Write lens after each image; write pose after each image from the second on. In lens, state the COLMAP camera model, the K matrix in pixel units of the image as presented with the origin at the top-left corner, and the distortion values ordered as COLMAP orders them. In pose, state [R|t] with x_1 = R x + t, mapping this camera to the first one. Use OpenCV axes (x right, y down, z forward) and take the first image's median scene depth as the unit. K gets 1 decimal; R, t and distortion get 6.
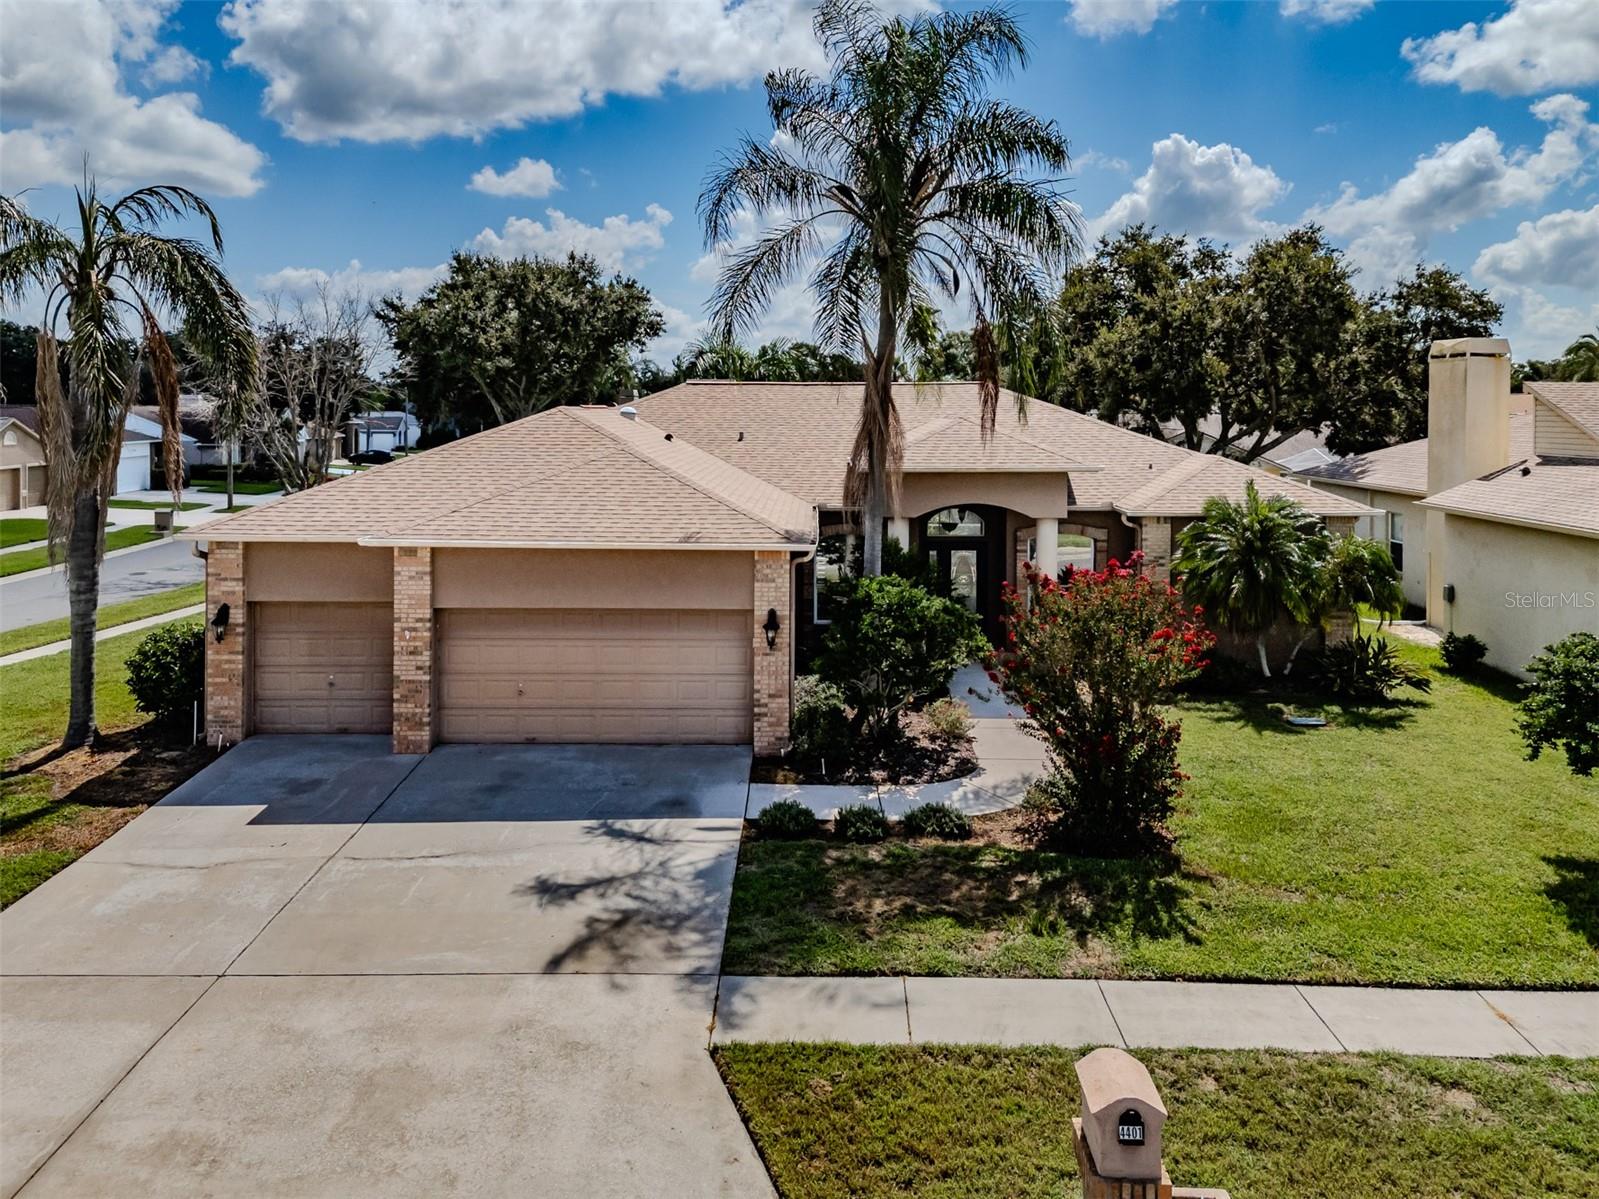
lens RADIAL K [[1234.7, 0, 794.8], [0, 1234.7, 431.6], [0, 0, 1]] dist [0.084391, -0.057891]
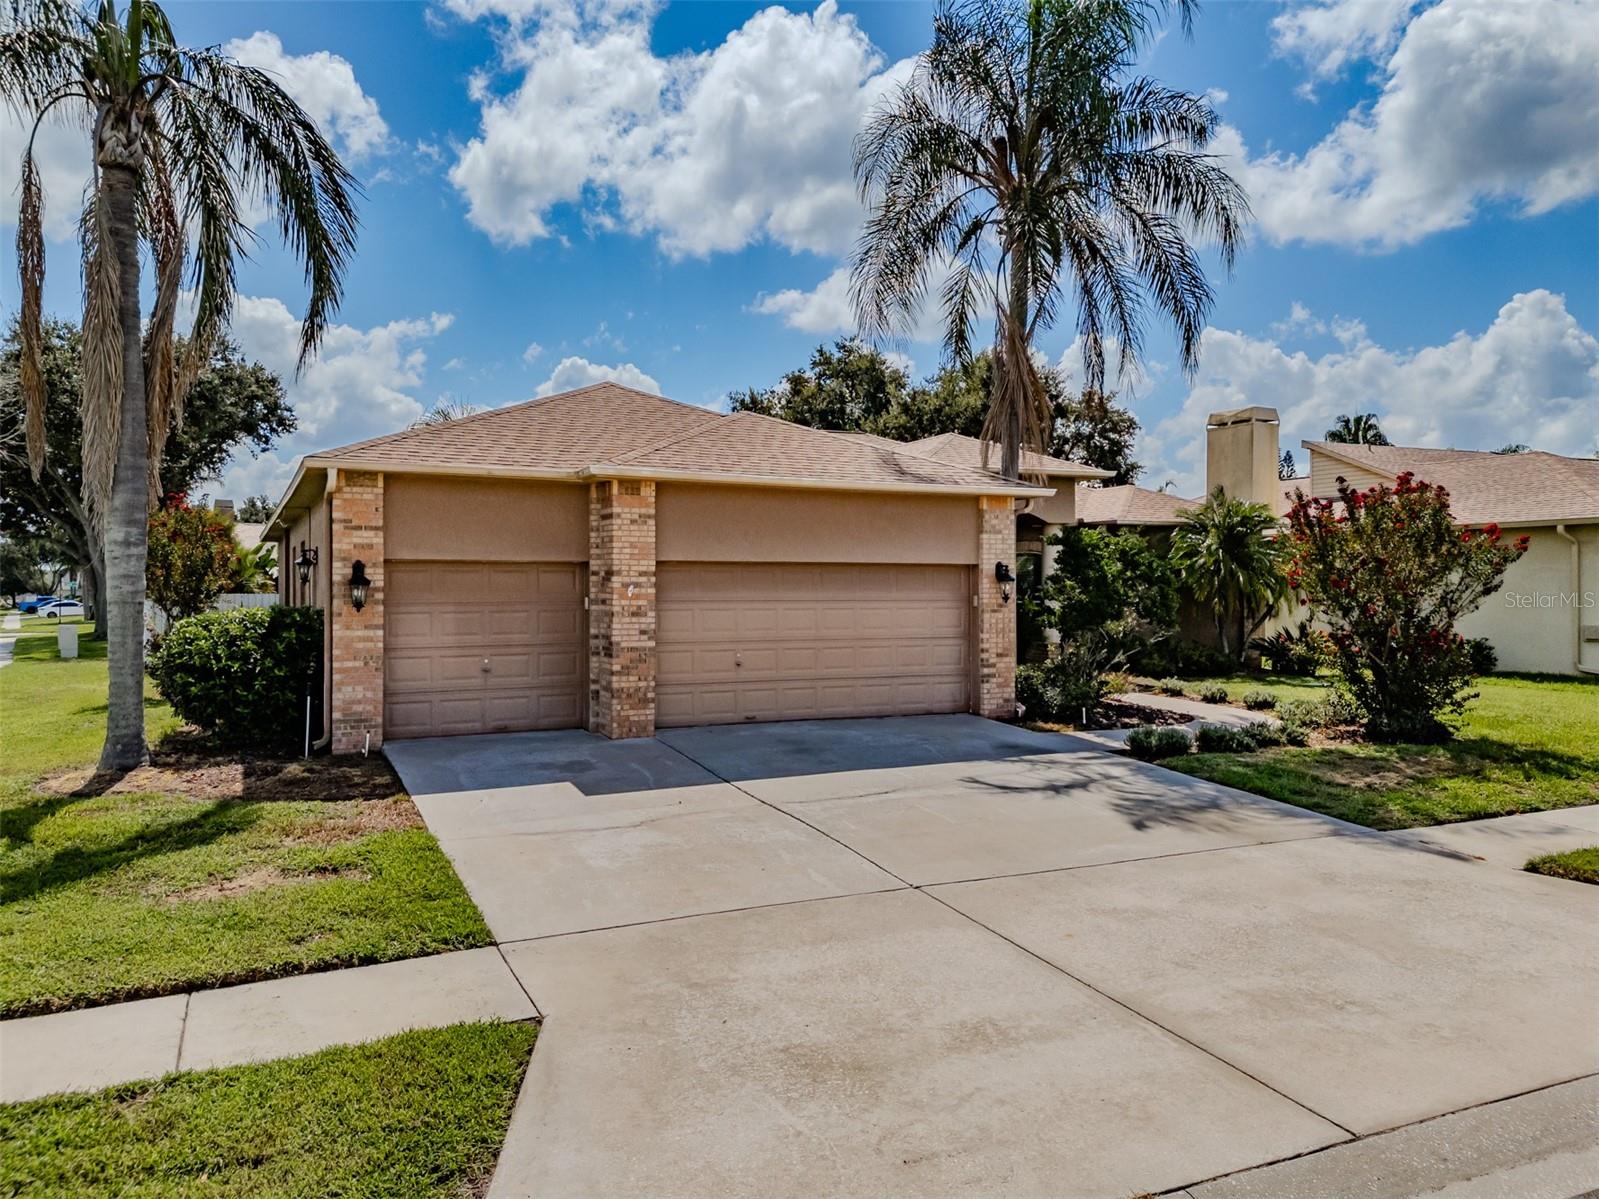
lens RADIAL K [[1185.3, 0, 792.4], [0, 1185.3, 582.6], [0, 0, 1]] dist [0.152695, -0.172311]
pose [[0.896818, -0.003779, 0.442384, -0.557330], [0.015843, 0.999596, -0.023578, 0.176683], [-0.442117, 0.028154, 0.896516, 0.256872]]
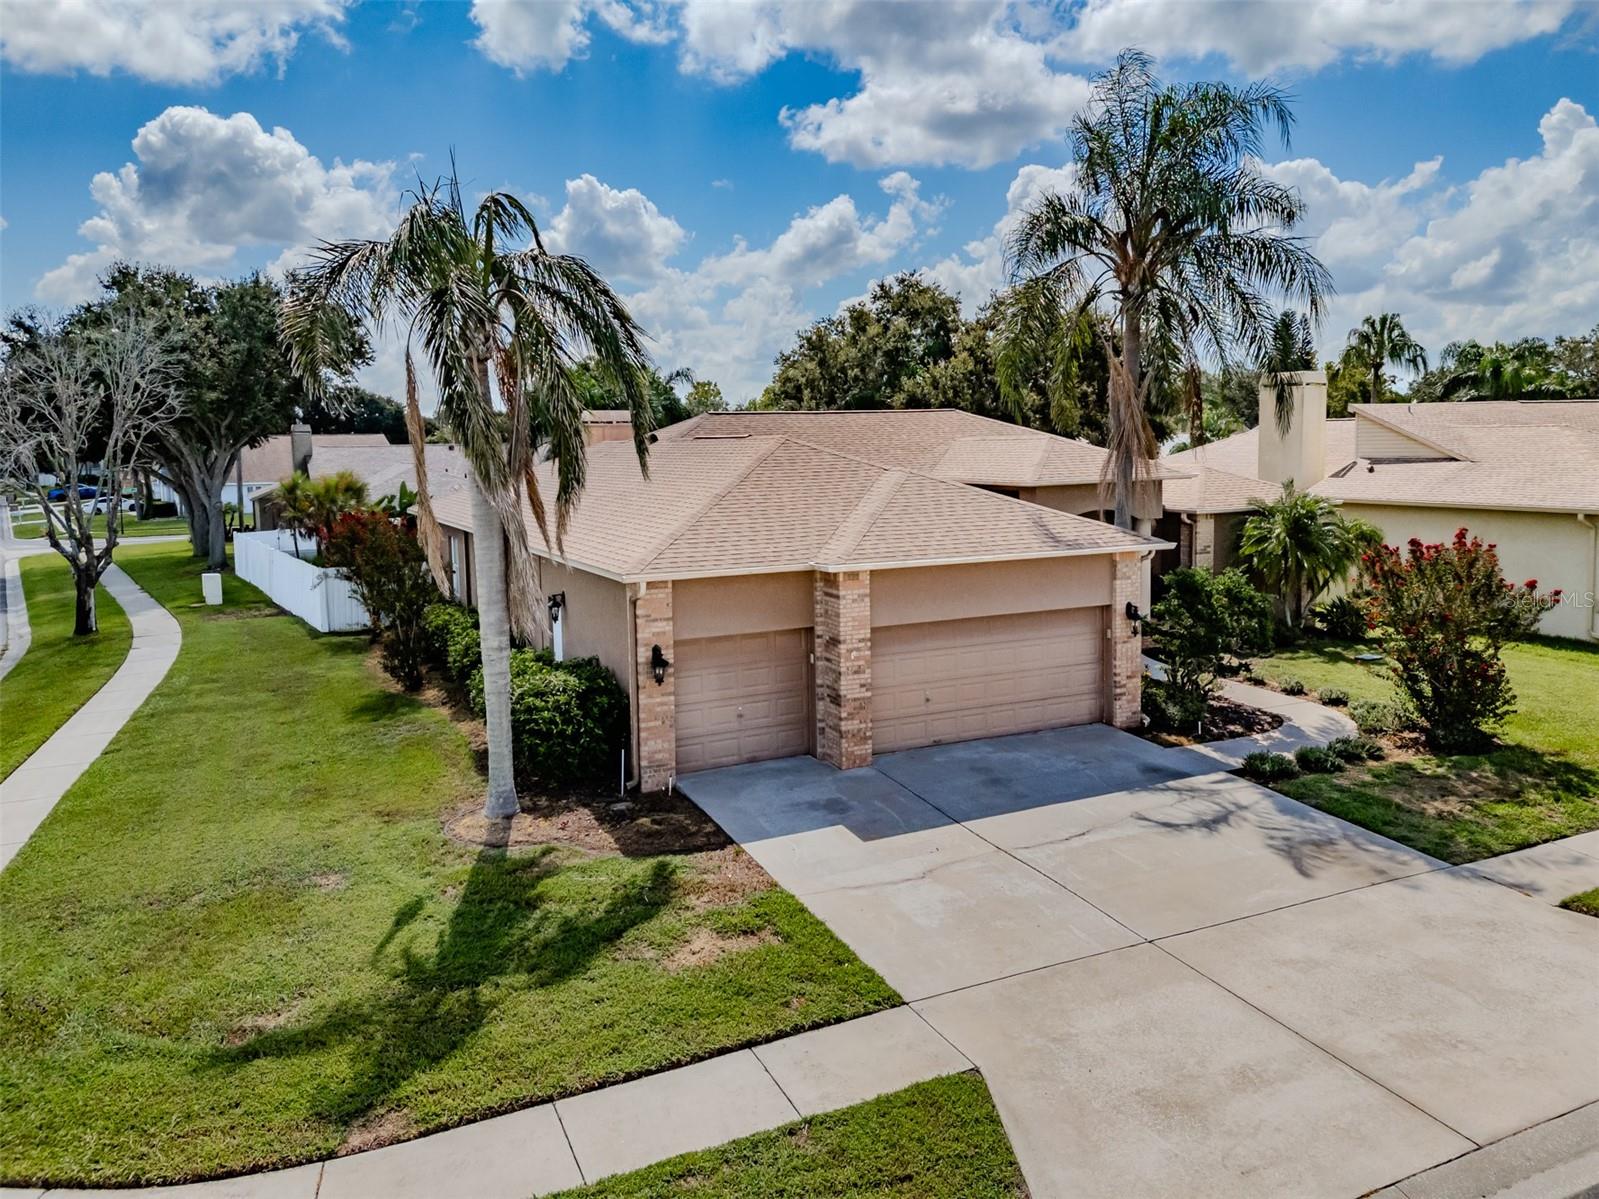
lens RADIAL K [[1206.1, 0, 804.6], [0, 1206.1, 549.8], [0, 0, 1]] dist [0.129974, -0.122307]
pose [[0.890398, -0.064849, 0.450539, -0.790059], [0.034566, 0.996574, 0.075131, -0.000815], [-0.453868, -0.051323, 0.889590, 0.131342]]
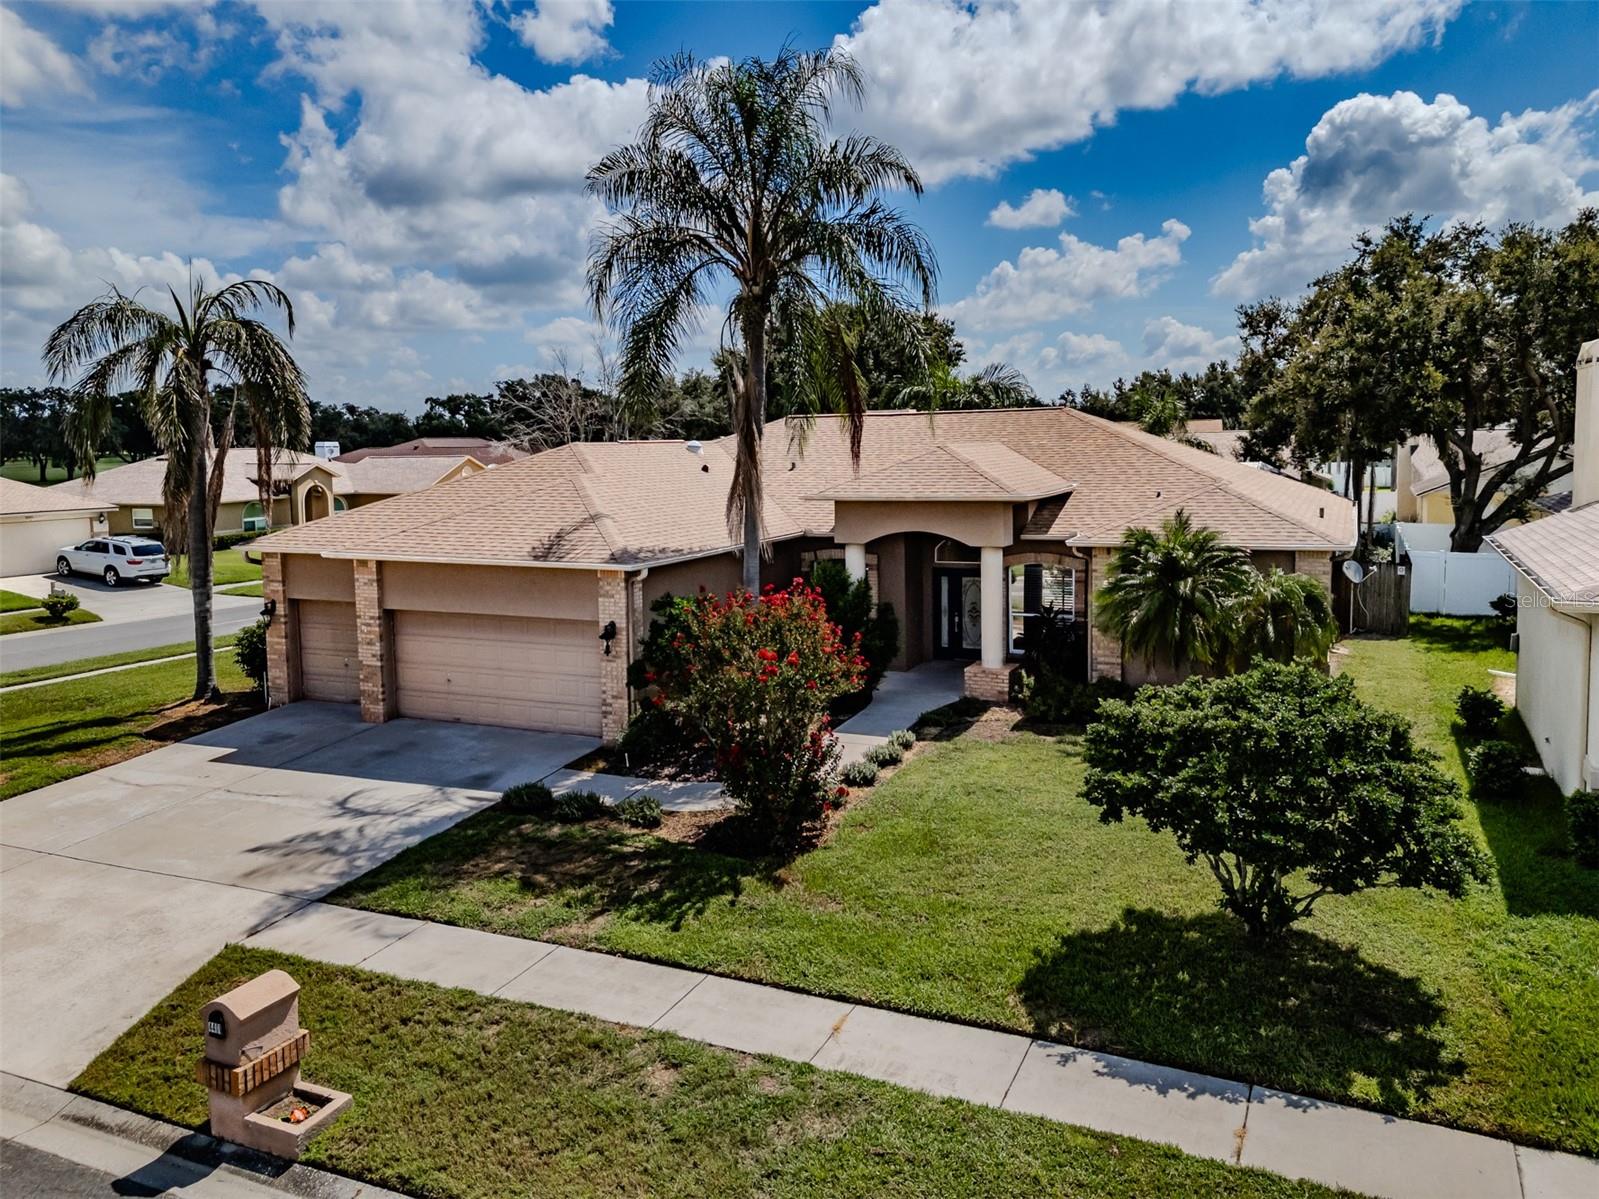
lens RADIAL K [[1196.5, 0, 797.2], [0, 1196.5, 542.6], [0, 0, 1]] dist [0.091782, -0.077953]
pose [[0.914856, 0.016195, -0.403456, 0.576175], [0.011847, 0.997689, 0.066912, -0.000289], [0.403607, -0.065994, 0.912549, 0.069702]]
